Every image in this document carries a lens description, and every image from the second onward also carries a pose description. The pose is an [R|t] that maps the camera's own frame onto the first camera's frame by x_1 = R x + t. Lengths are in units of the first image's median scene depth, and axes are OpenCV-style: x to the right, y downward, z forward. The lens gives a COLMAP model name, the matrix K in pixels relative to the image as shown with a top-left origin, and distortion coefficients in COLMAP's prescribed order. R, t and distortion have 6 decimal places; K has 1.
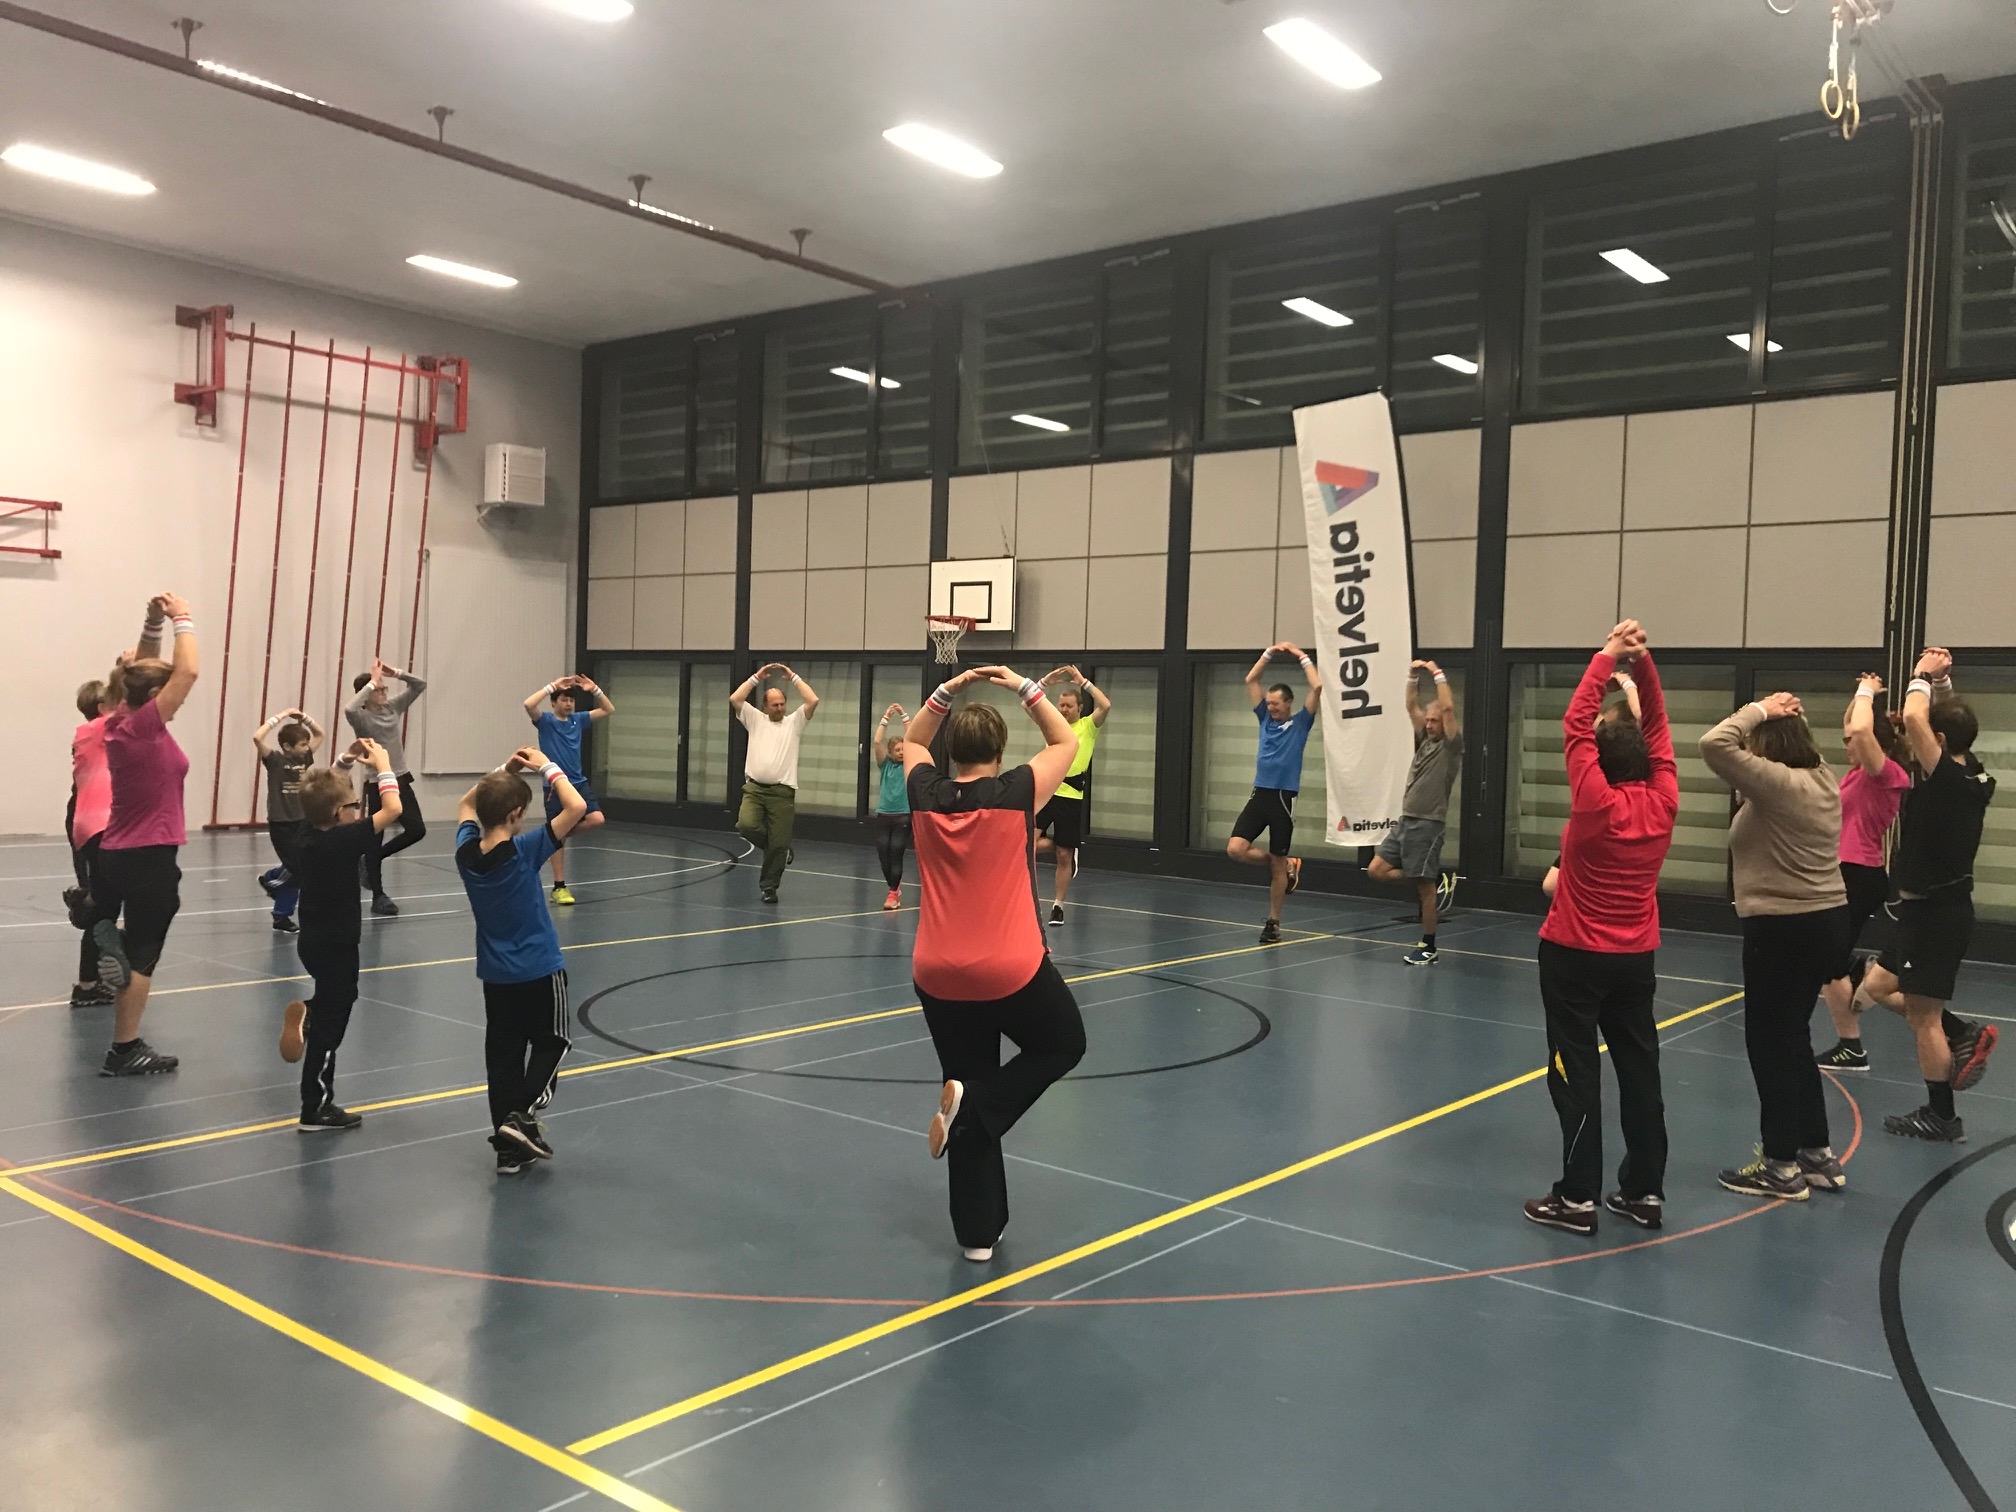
lens RADIAL K [[1633.2, 0, 1014.8], [0, 1633.2, 747.1], [0, 0, 1]] dist [0.026027, -0.020755]
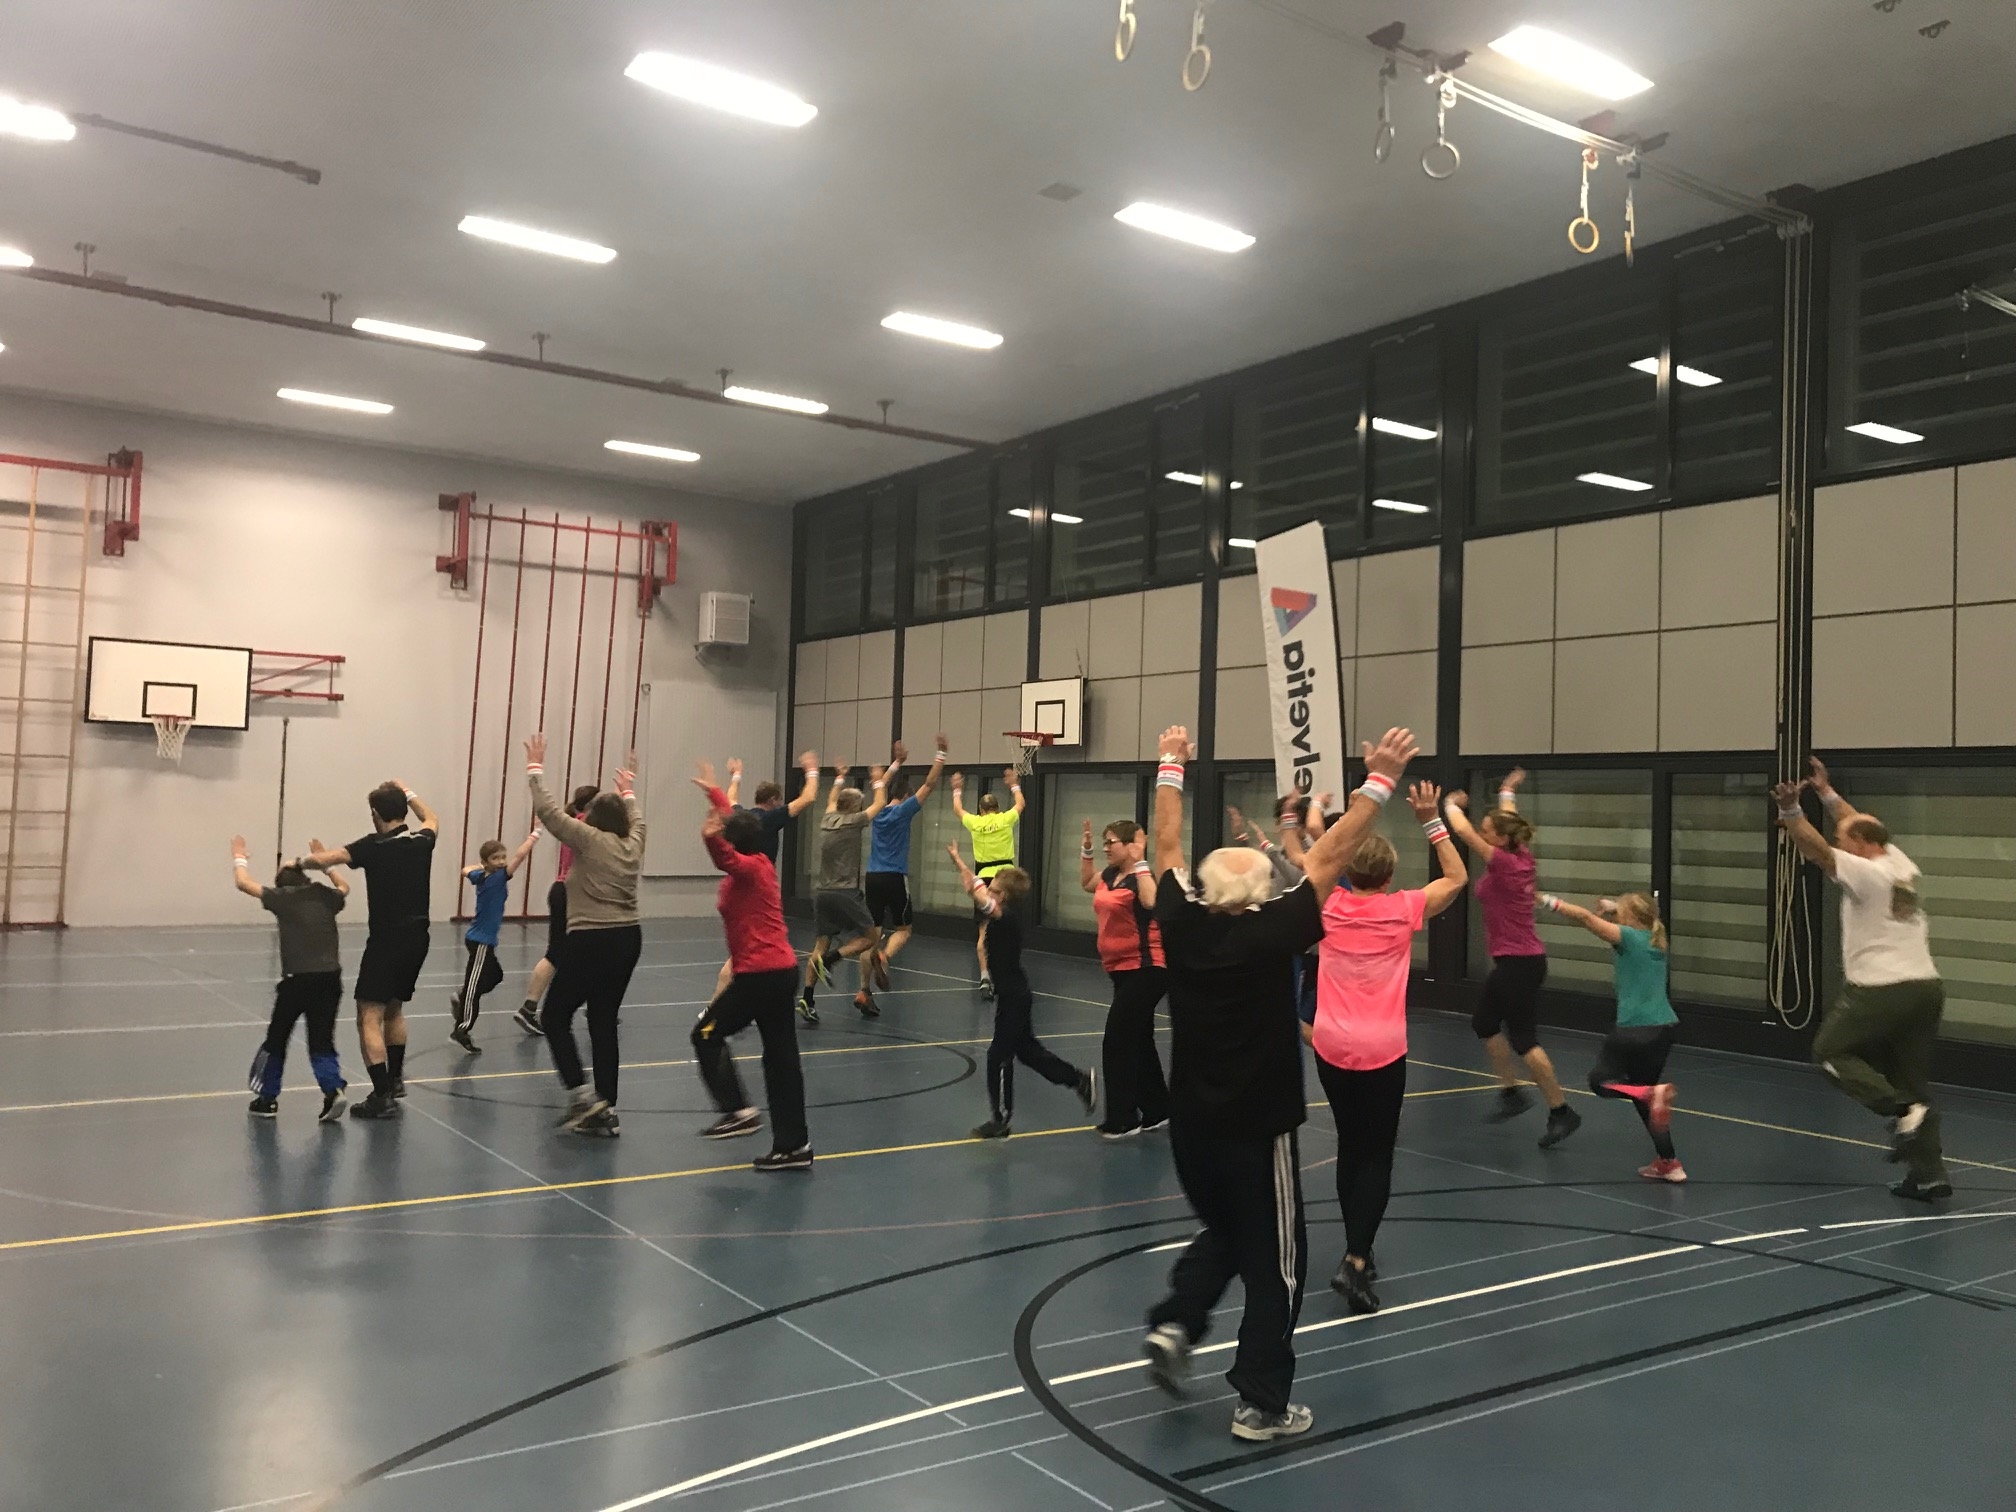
lens RADIAL K [[1633.2, 0, 1005.4], [0, 1633.2, 752.4], [0, 0, 1]] dist [0.026027, -0.020755]
pose [[0.960856, -0.014961, -0.276645, 0.253747], [-0.003550, 0.997794, -0.066290, 0.005933], [0.277026, 0.064677, 0.958683, -0.056178]]
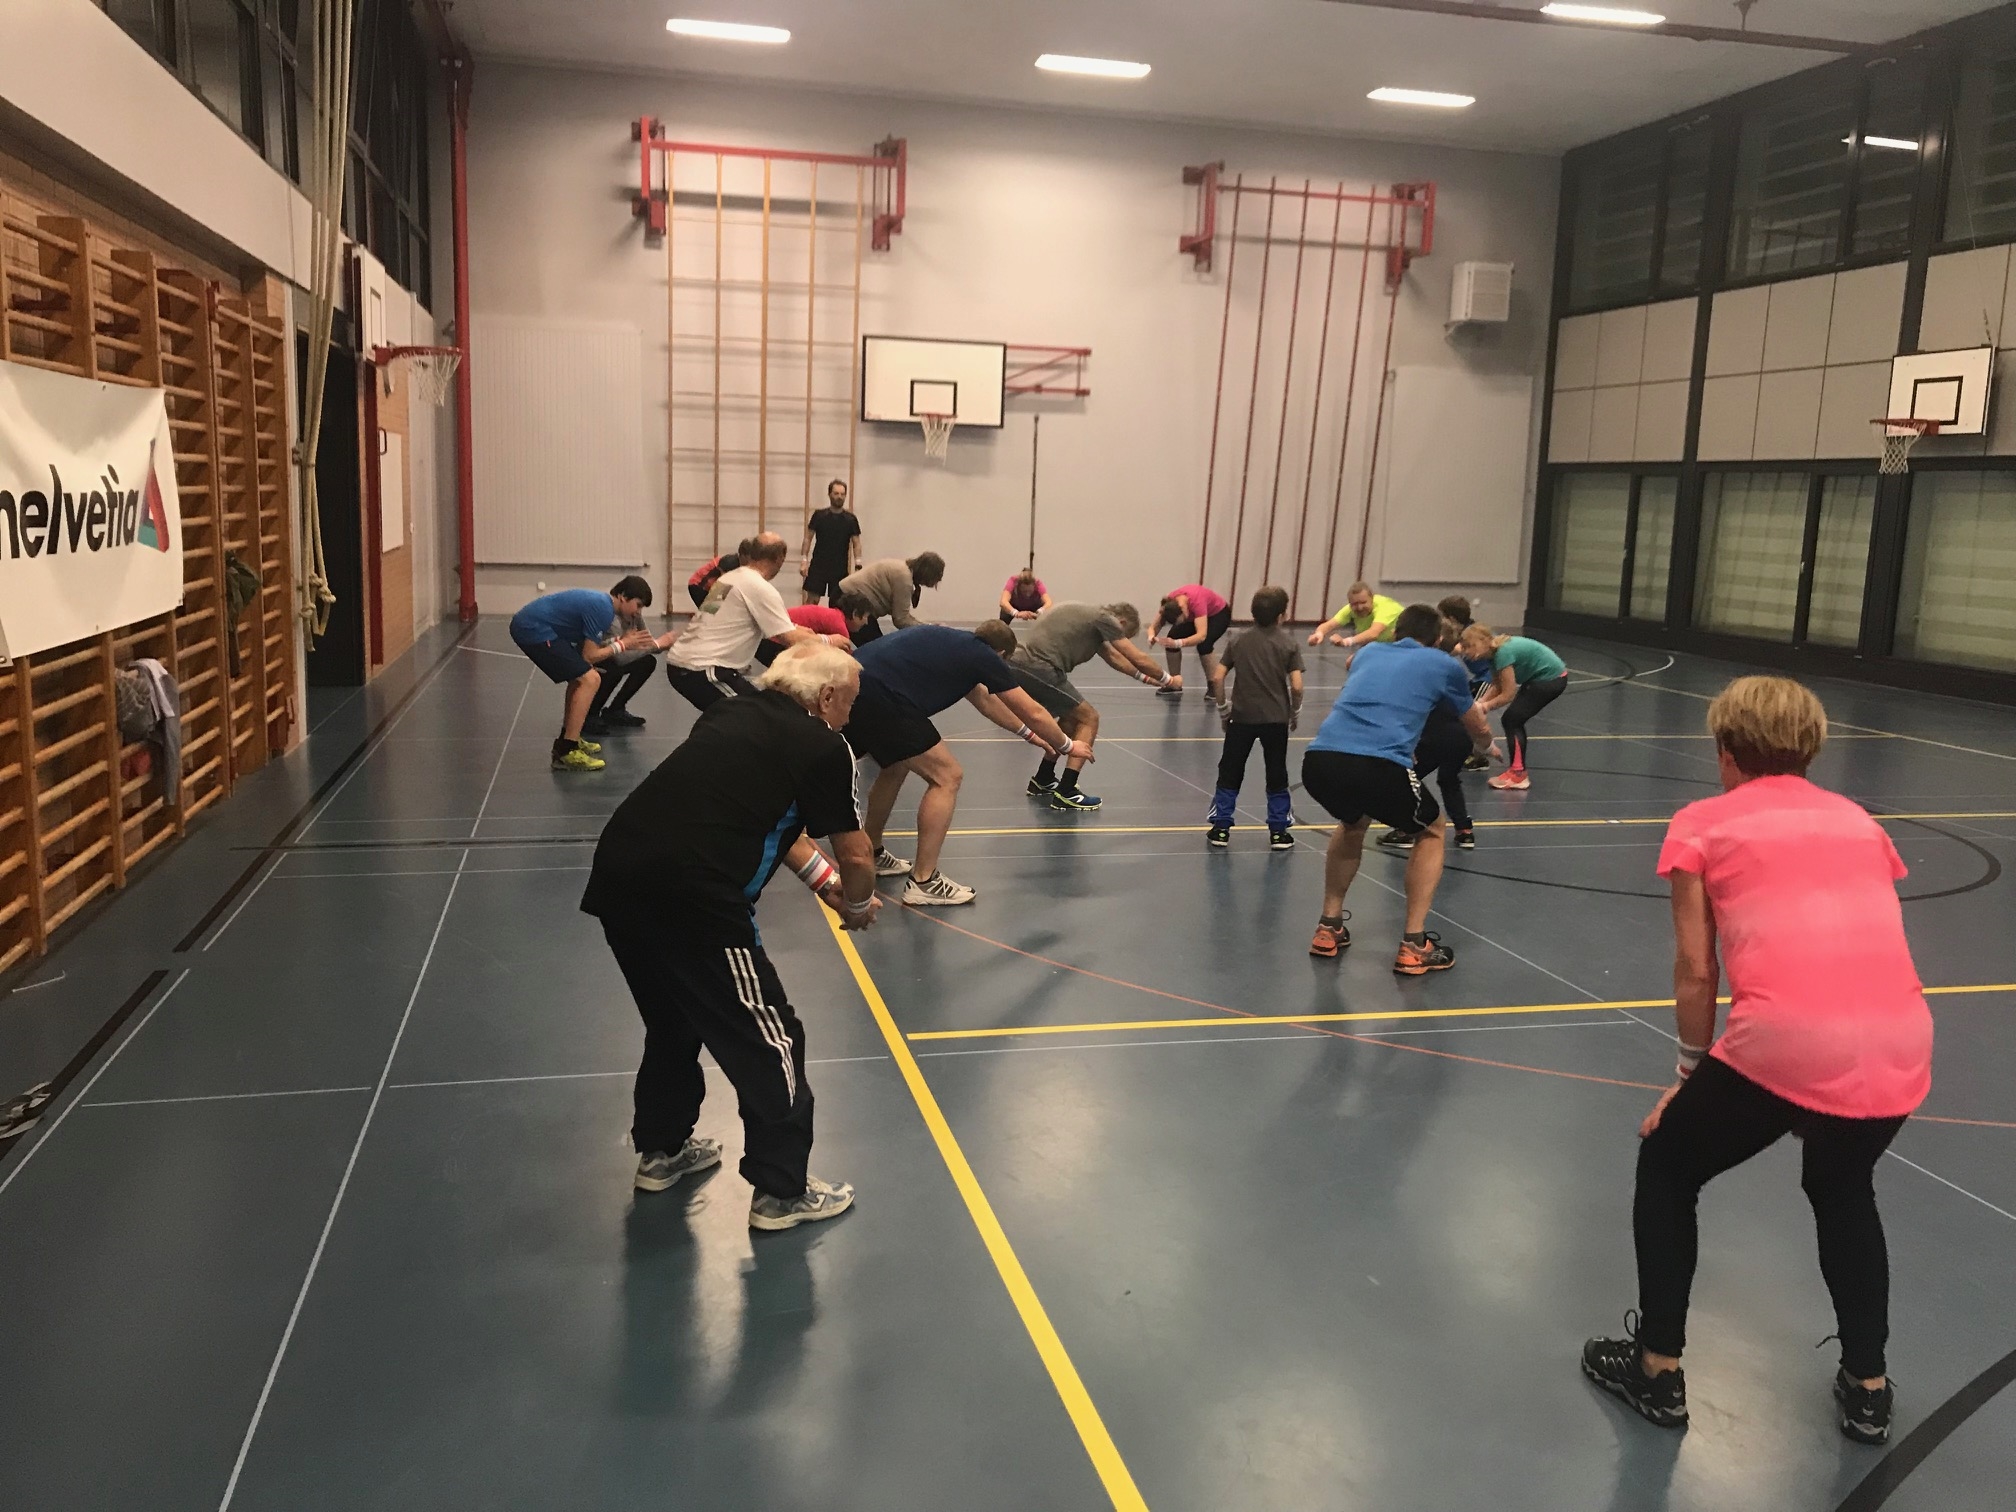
lens RADIAL K [[1633.2, 0, 1020.2], [0, 1633.2, 745.7], [0, 0, 1]] dist [0.026027, -0.020755]
pose [[0.796278, 0.088783, -0.598380, 0.130376], [-0.020512, 0.992565, 0.119973, -0.001159], [0.604583, -0.083258, 0.792179, -0.014184]]
